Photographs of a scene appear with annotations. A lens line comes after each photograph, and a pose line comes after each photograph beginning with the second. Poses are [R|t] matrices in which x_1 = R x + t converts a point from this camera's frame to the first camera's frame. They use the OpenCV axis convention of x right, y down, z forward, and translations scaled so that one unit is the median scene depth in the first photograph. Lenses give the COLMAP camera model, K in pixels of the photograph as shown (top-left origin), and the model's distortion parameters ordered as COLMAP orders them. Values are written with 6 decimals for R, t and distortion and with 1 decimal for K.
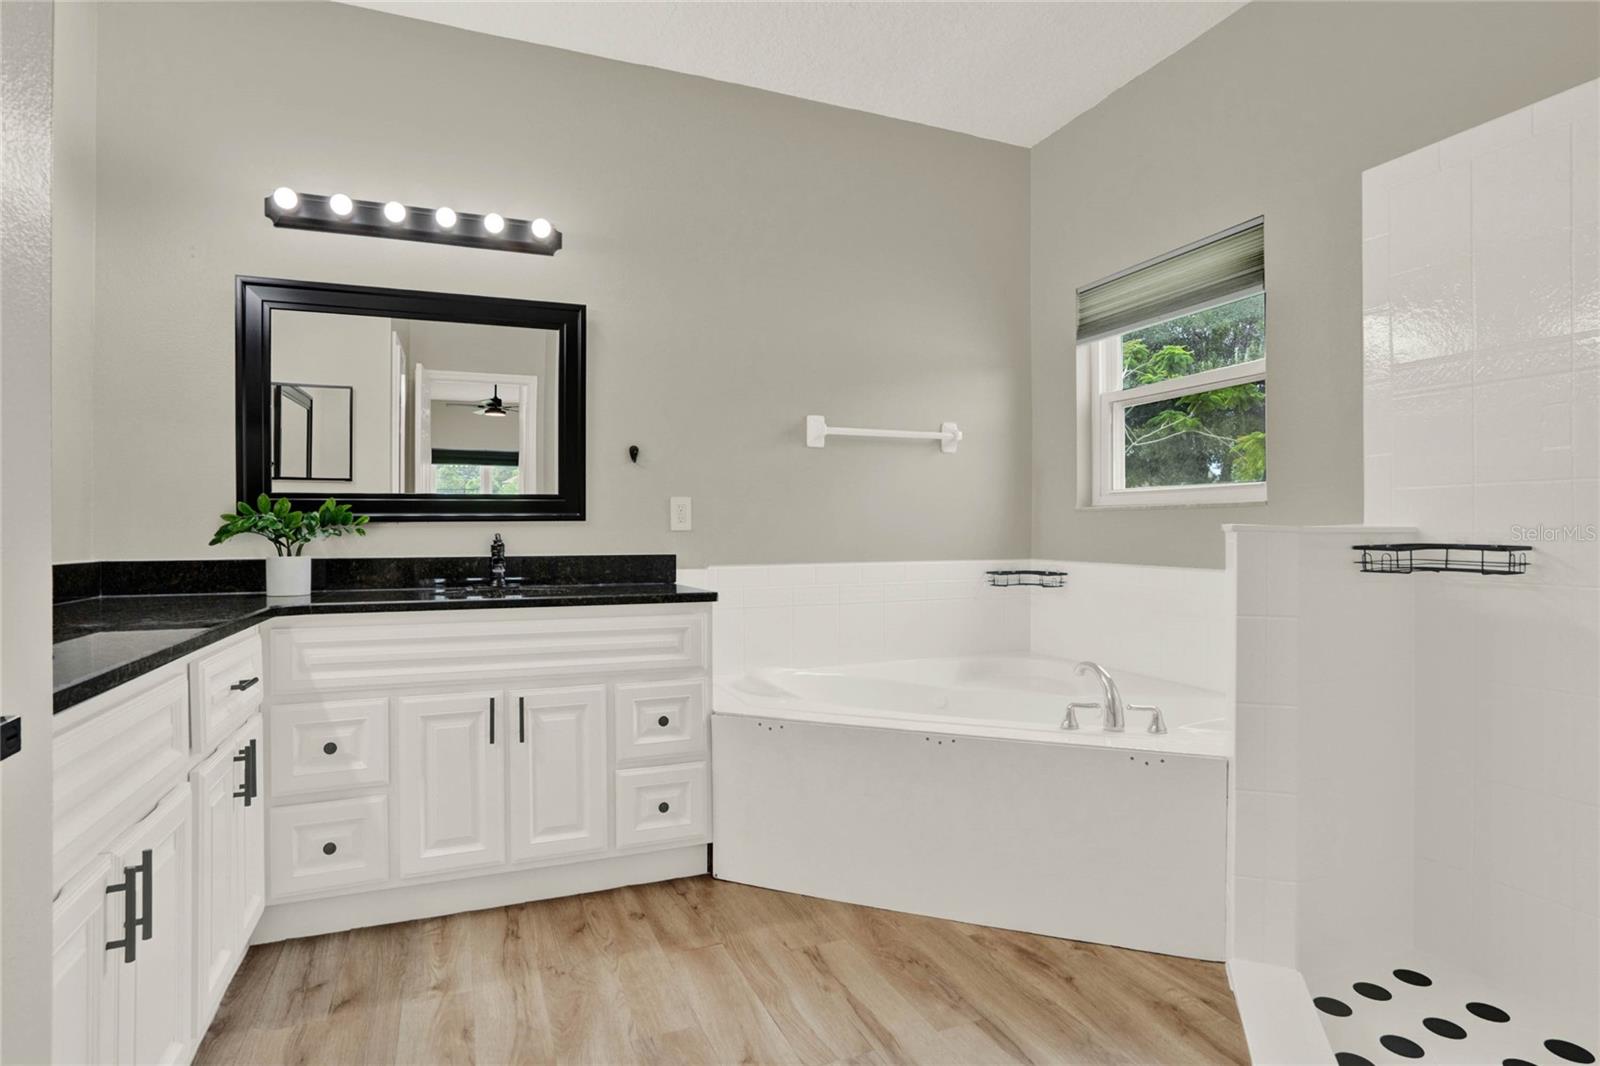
lens RADIAL K [[797.1, 0, 799.3], [0, 797.1, 541.5], [0, 0, 1]] dist [-0.000007, 0.051587]
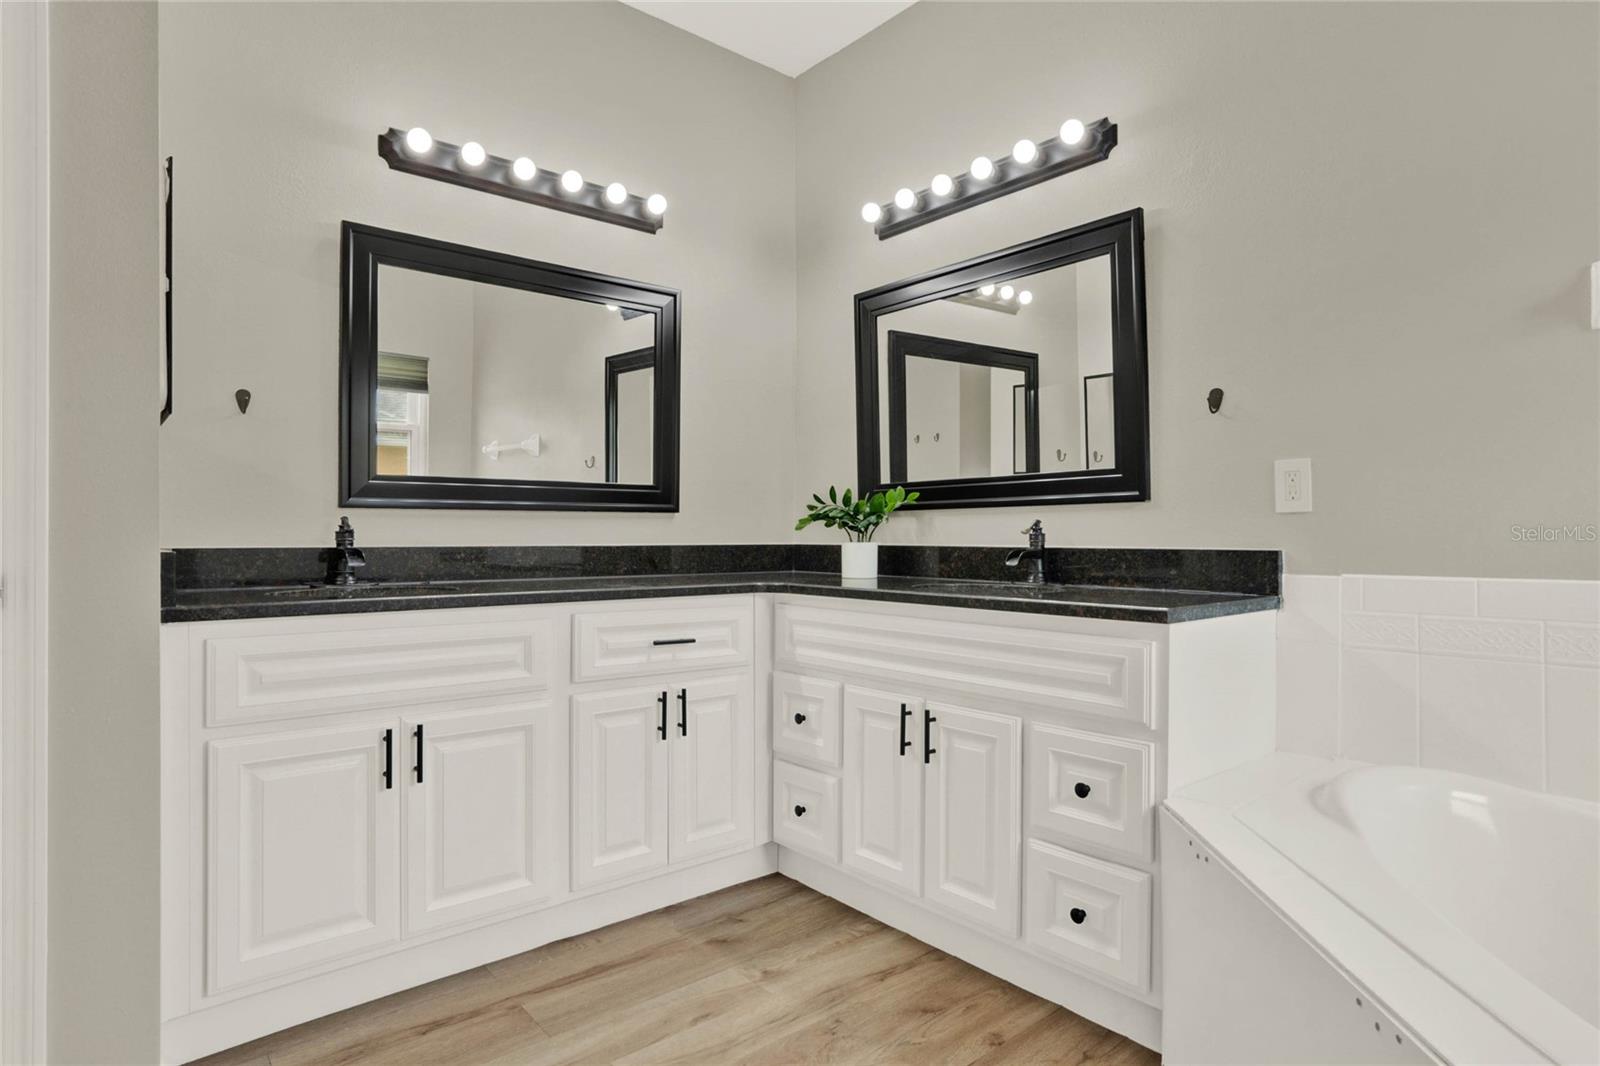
lens RADIAL K [[868.3, 0, 800.0], [0, 868.3, 533.0], [0, 0, 1]] dist [0.021273, 0.000537]
pose [[0.351118, 0.004143, -0.936322, 0.464865], [-0.003421, 0.999989, 0.003141, 0.001843], [0.936325, 0.002100, 0.351128, 0.527806]]
